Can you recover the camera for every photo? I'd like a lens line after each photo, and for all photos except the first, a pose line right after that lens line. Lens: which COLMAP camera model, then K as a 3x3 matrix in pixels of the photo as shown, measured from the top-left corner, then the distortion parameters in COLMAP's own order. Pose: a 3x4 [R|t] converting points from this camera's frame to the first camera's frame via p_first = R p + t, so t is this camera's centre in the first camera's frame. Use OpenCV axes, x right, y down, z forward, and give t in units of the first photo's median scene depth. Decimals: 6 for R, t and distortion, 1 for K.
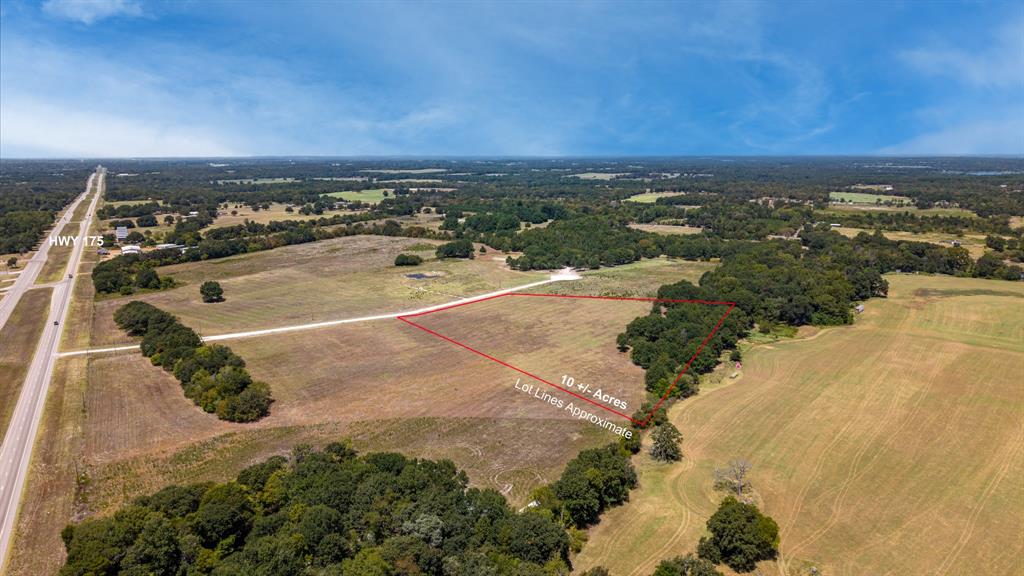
lens RADIAL K [[683.5, 0, 513.3], [0, 683.5, 292.4], [0, 0, 1]] dist [0.056060, -0.070424]
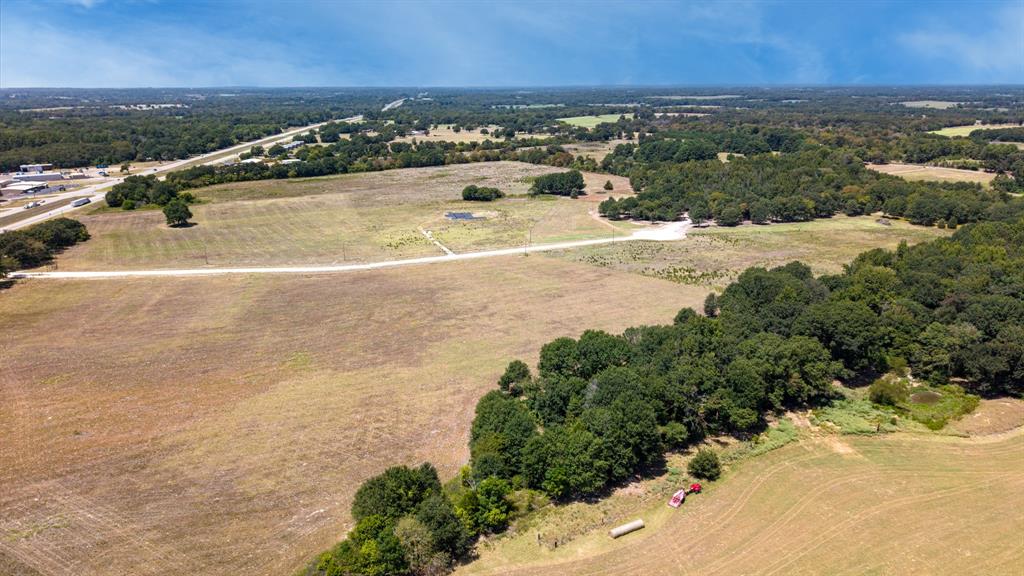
lens RADIAL K [[683.5, 0, 513.3], [0, 683.5, 292.4], [0, 0, 1]] dist [0.056060, -0.070424]
pose [[0.900313, 0.127058, -0.416285, 0.191648], [-0.086631, 0.989617, 0.114689, -0.025787], [0.426535, -0.067193, 0.901972, 0.288141]]
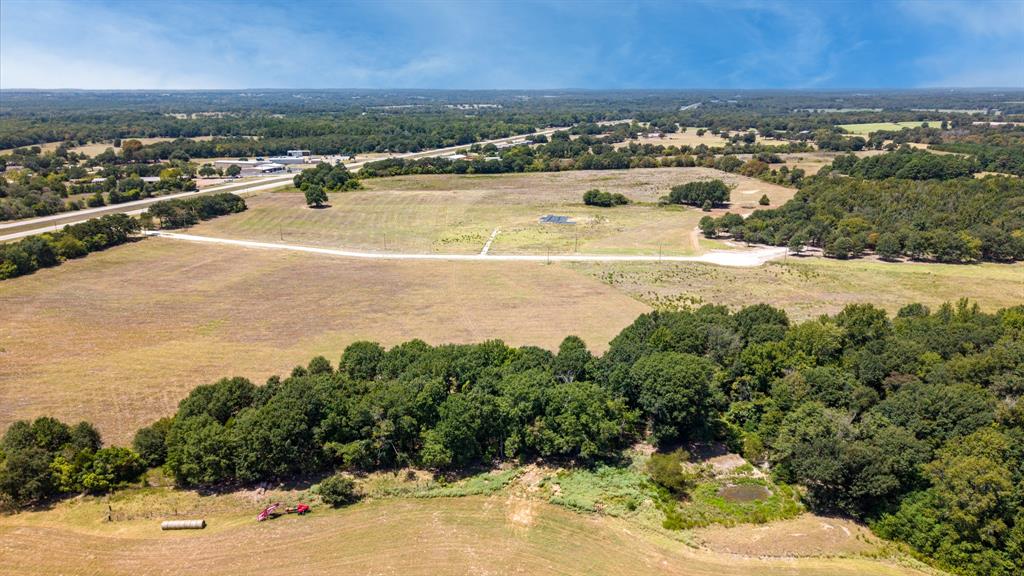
lens RADIAL K [[683.5, 0, 513.3], [0, 683.5, 292.4], [0, 0, 1]] dist [0.056060, -0.070424]
pose [[0.616157, 0.229421, -0.753470, 0.333109], [-0.158501, 0.973184, 0.166706, -0.051306], [0.771511, 0.016708, 0.635997, 0.413472]]
